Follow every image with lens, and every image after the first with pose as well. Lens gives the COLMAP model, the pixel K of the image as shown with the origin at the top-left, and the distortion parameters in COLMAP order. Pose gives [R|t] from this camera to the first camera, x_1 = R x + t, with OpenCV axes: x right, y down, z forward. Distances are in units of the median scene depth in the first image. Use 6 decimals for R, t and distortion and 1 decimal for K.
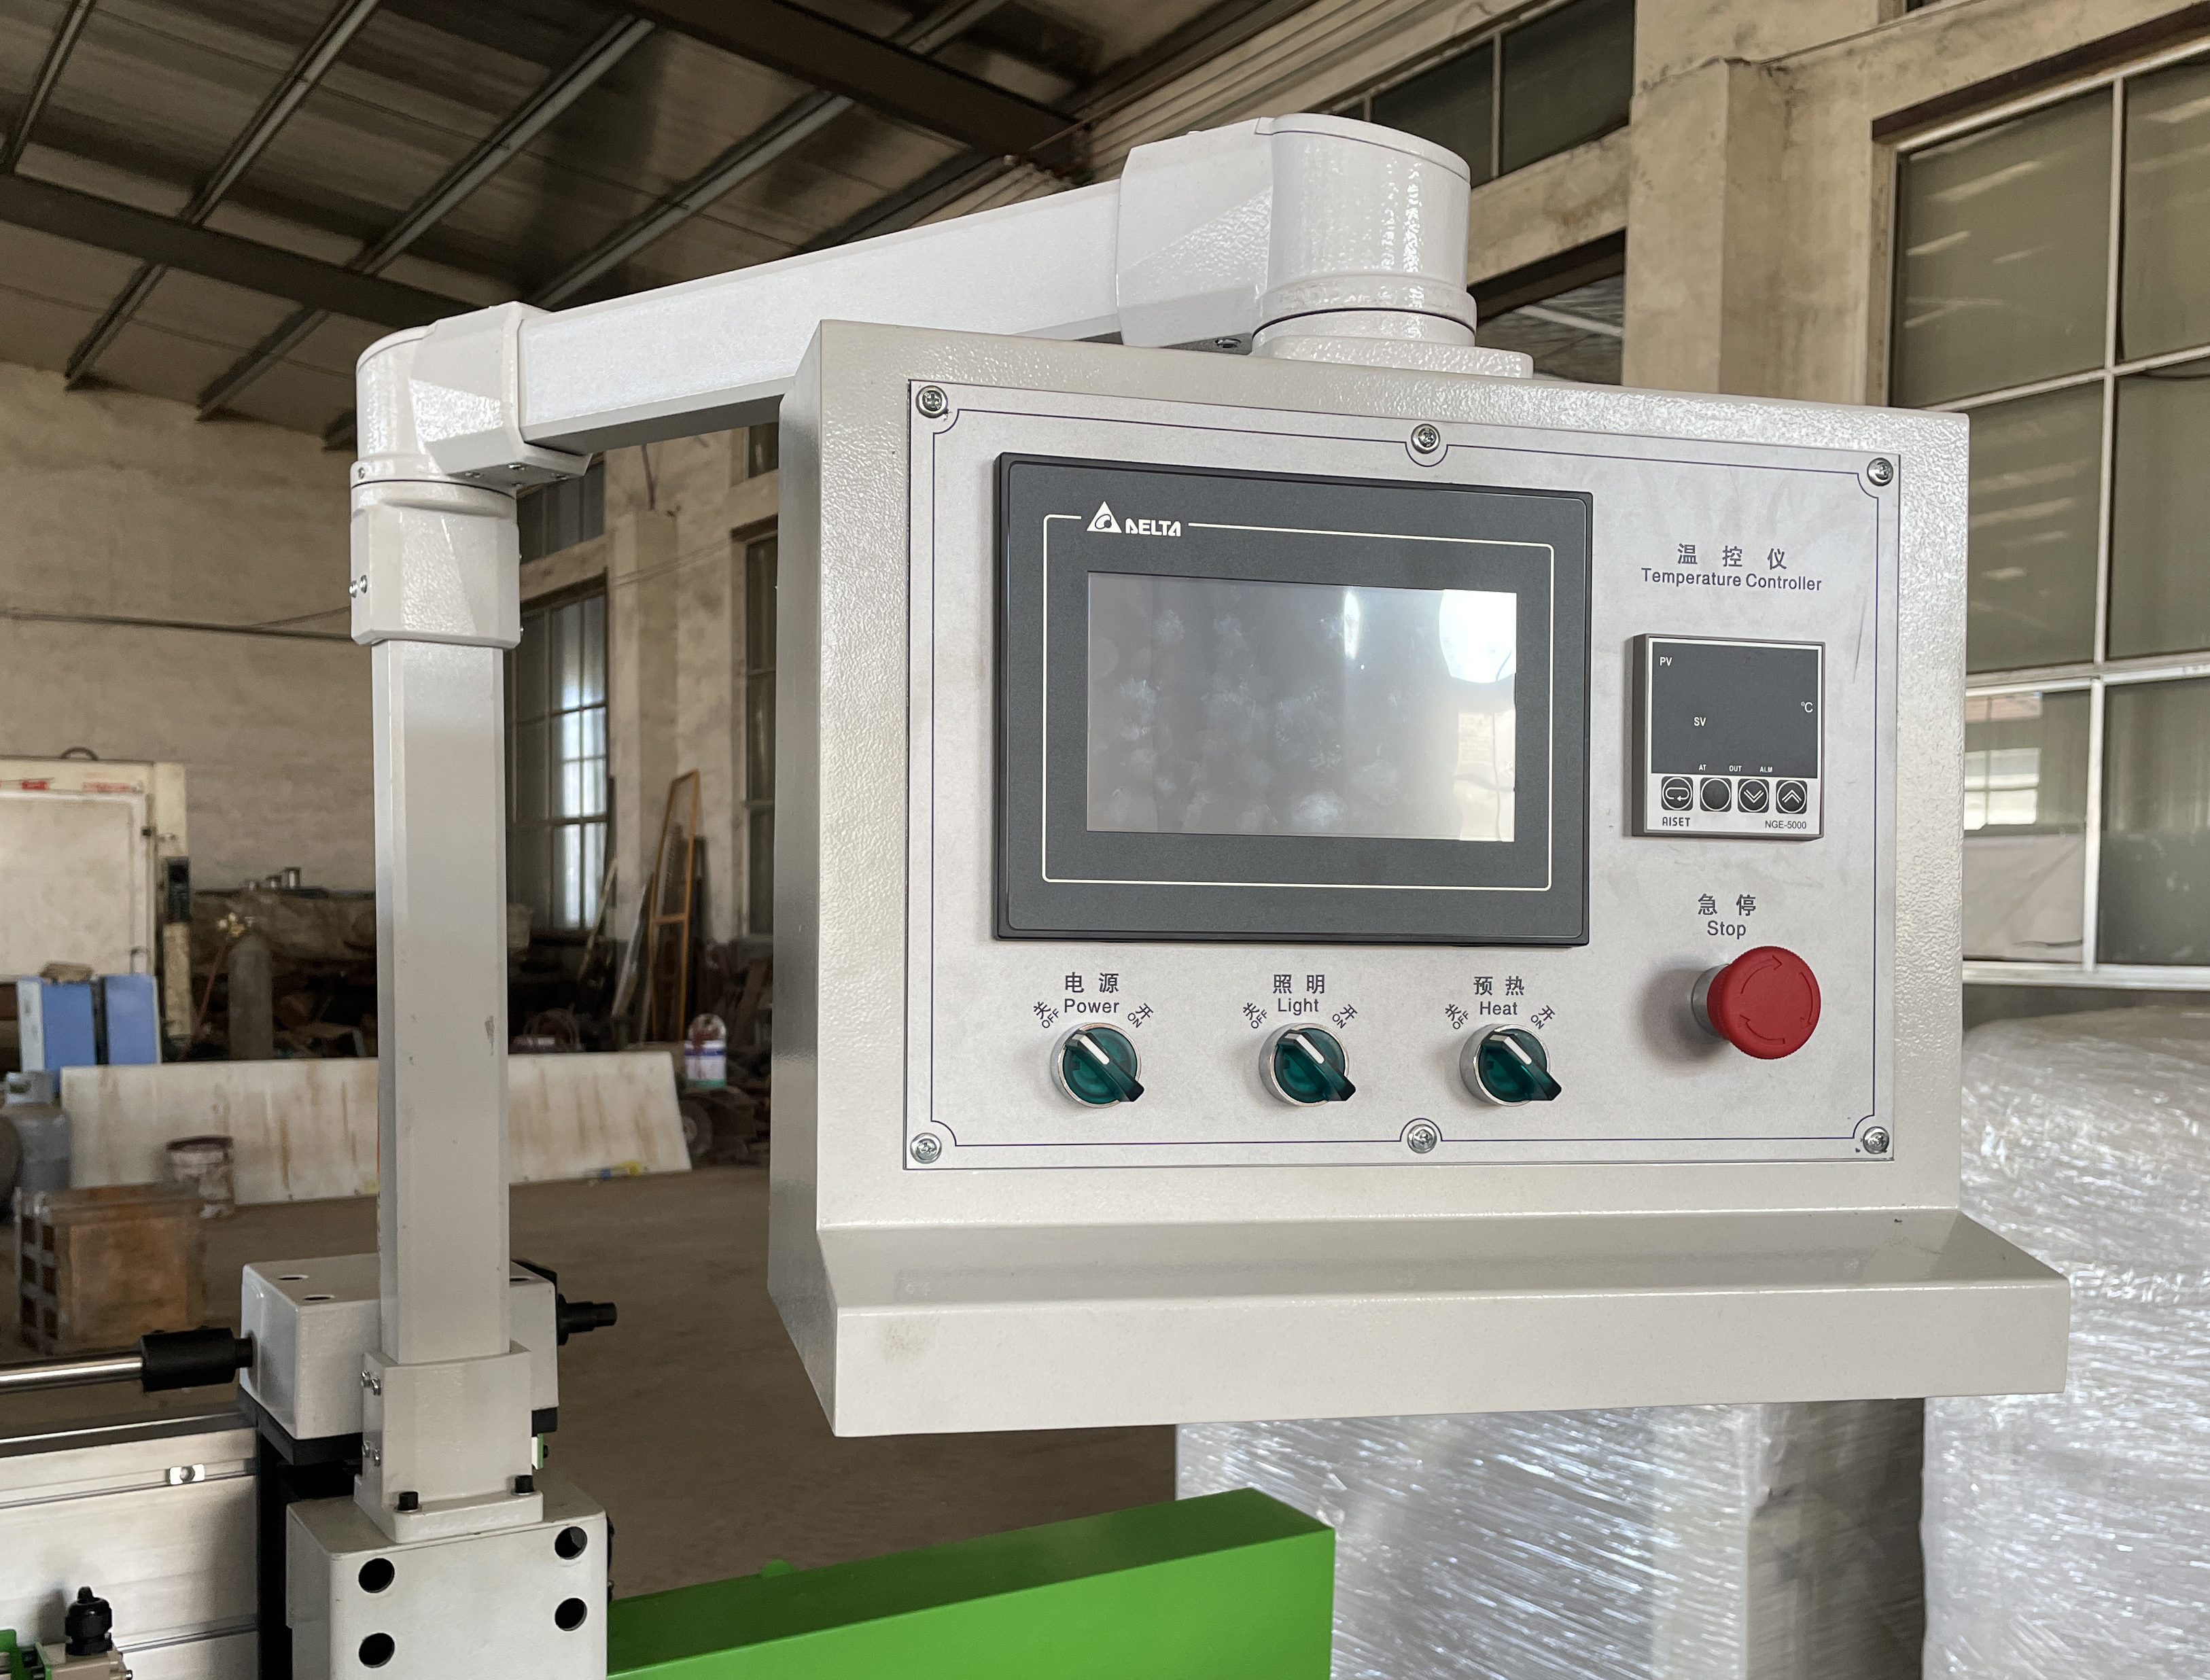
lens RADIAL K [[2015.5, 0, 1105.0], [0, 2015.5, 840.0], [0, 0, 1]] dist [-0.001249, 0.000402]
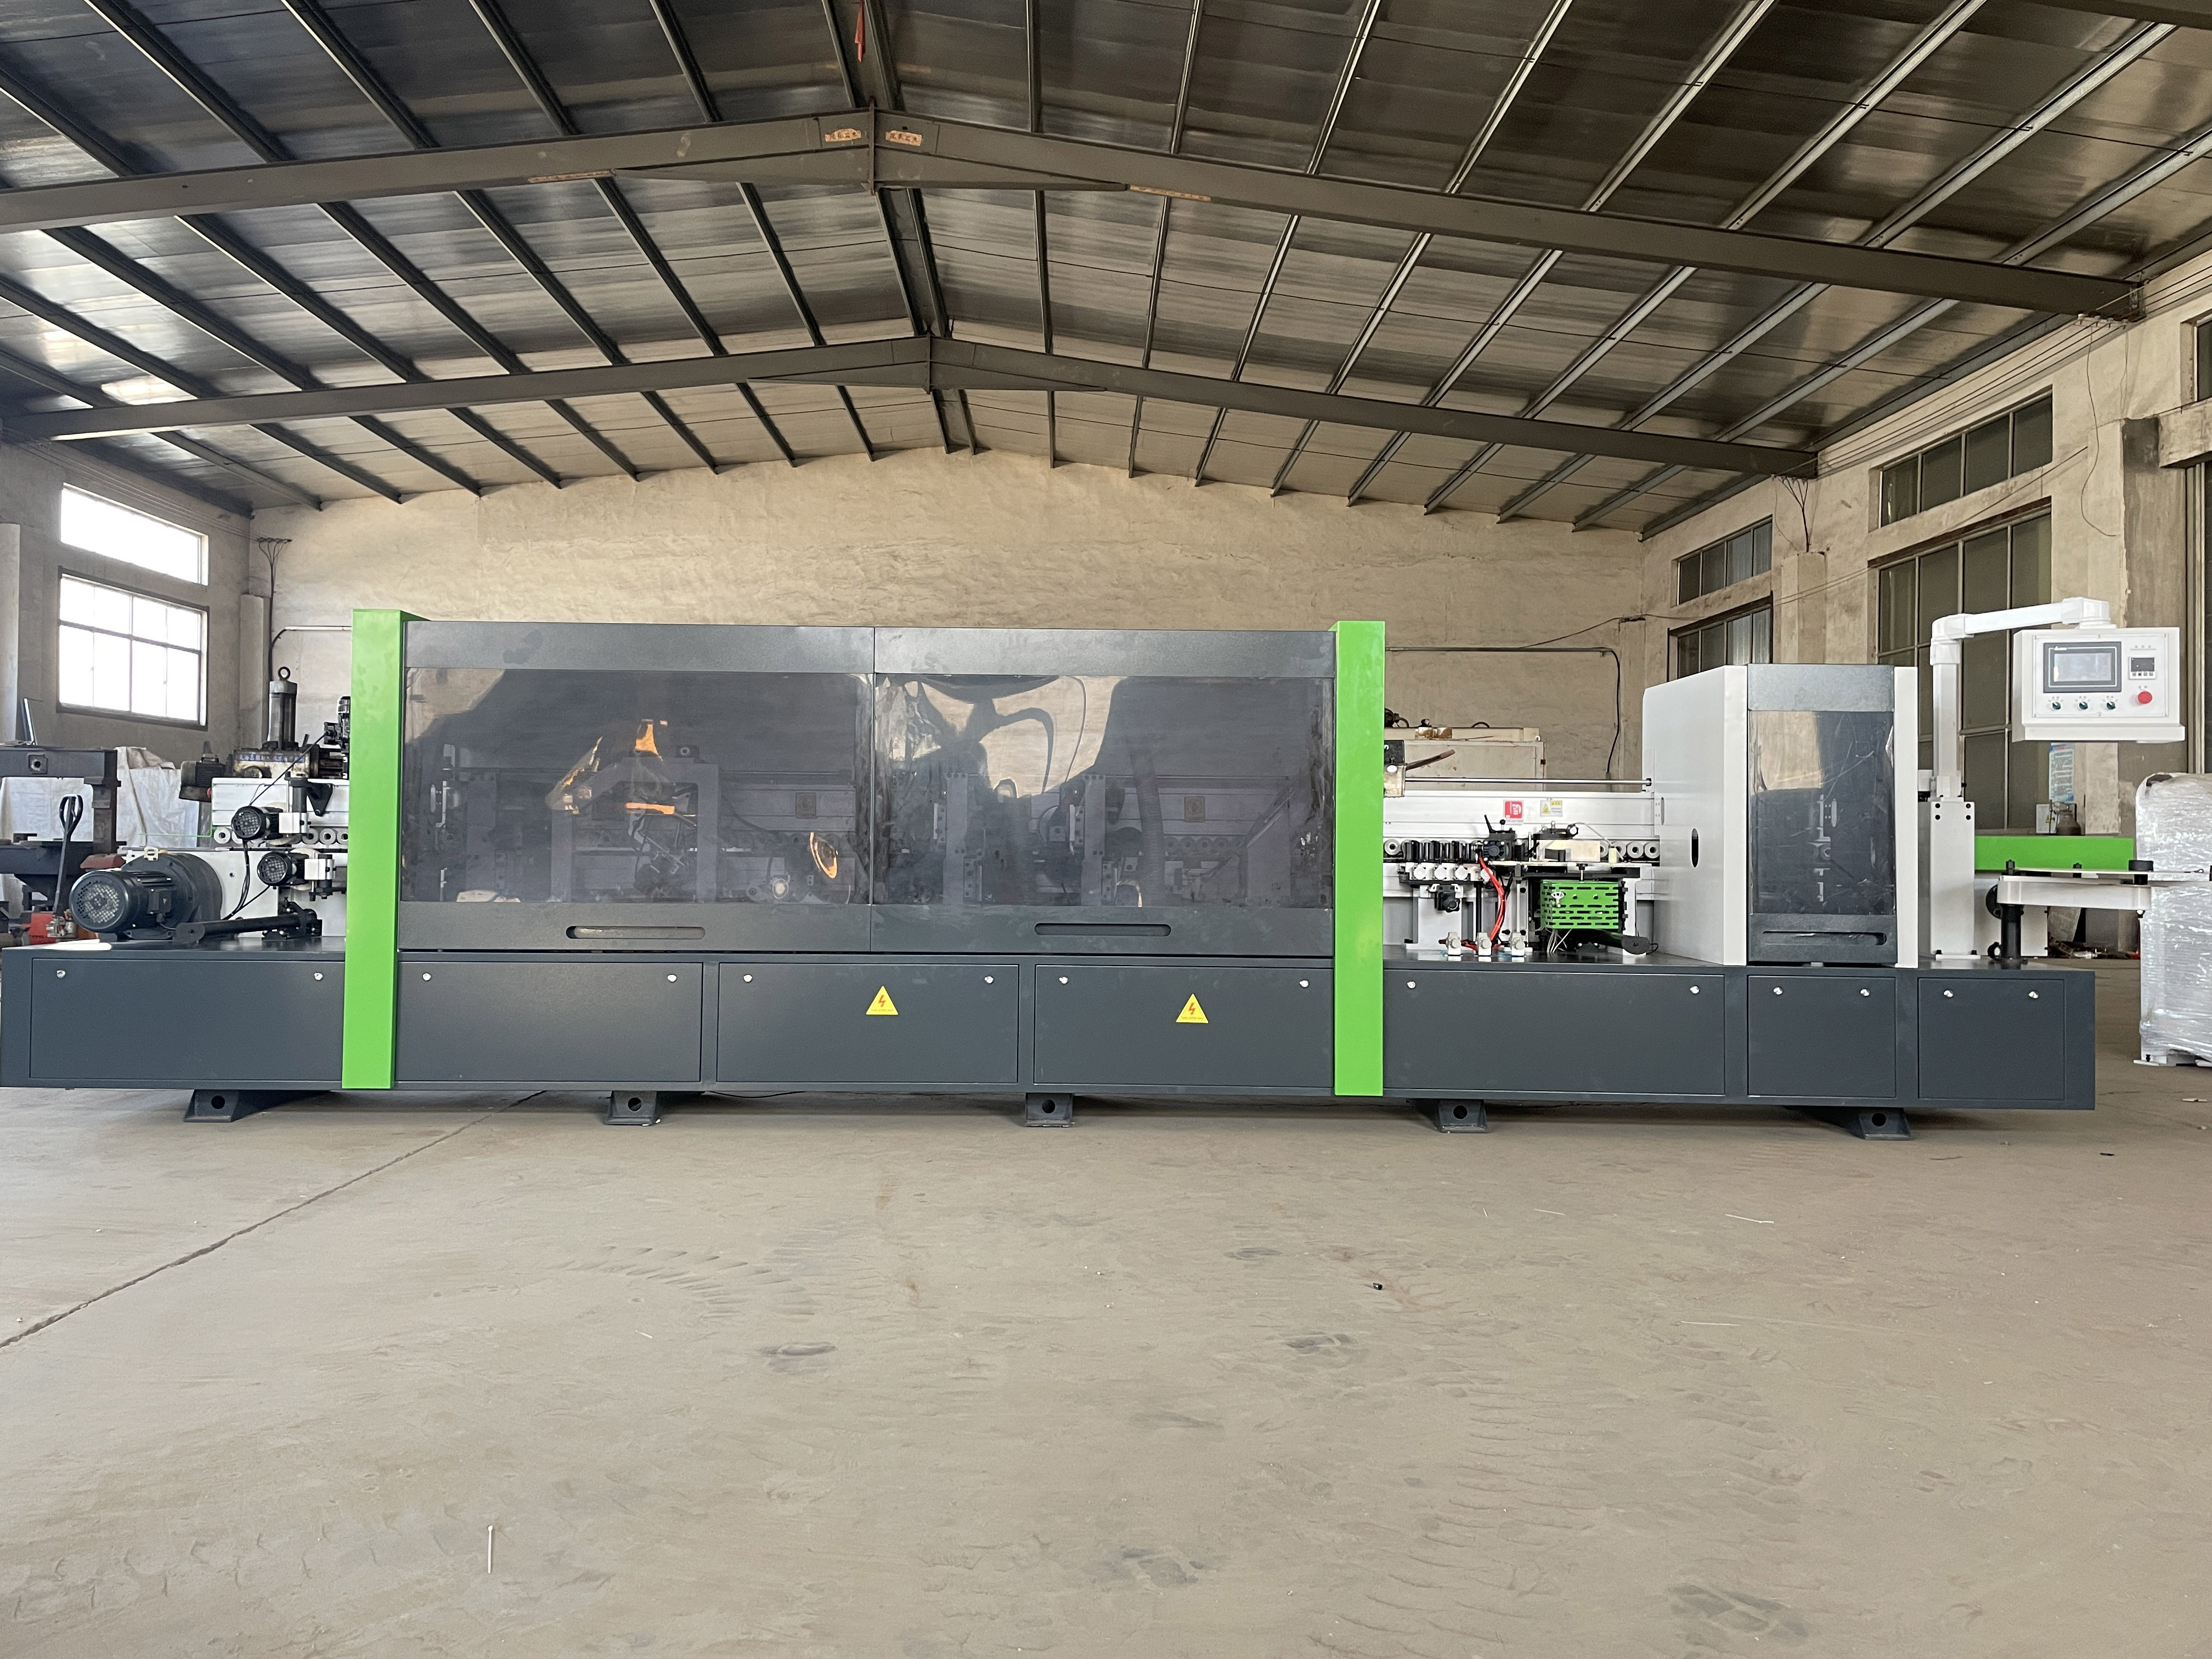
lens RADIAL K [[1647.7, 0, 1051.5], [0, 1647.7, 818.6], [0, 0, 1]] dist [0.045226, -0.040315]
pose [[0.817660, -0.009085, -0.575630, 0.034315], [0.014275, 0.999888, 0.004497, 0.029002], [0.575525, -0.011894, 0.817698, -0.437607]]
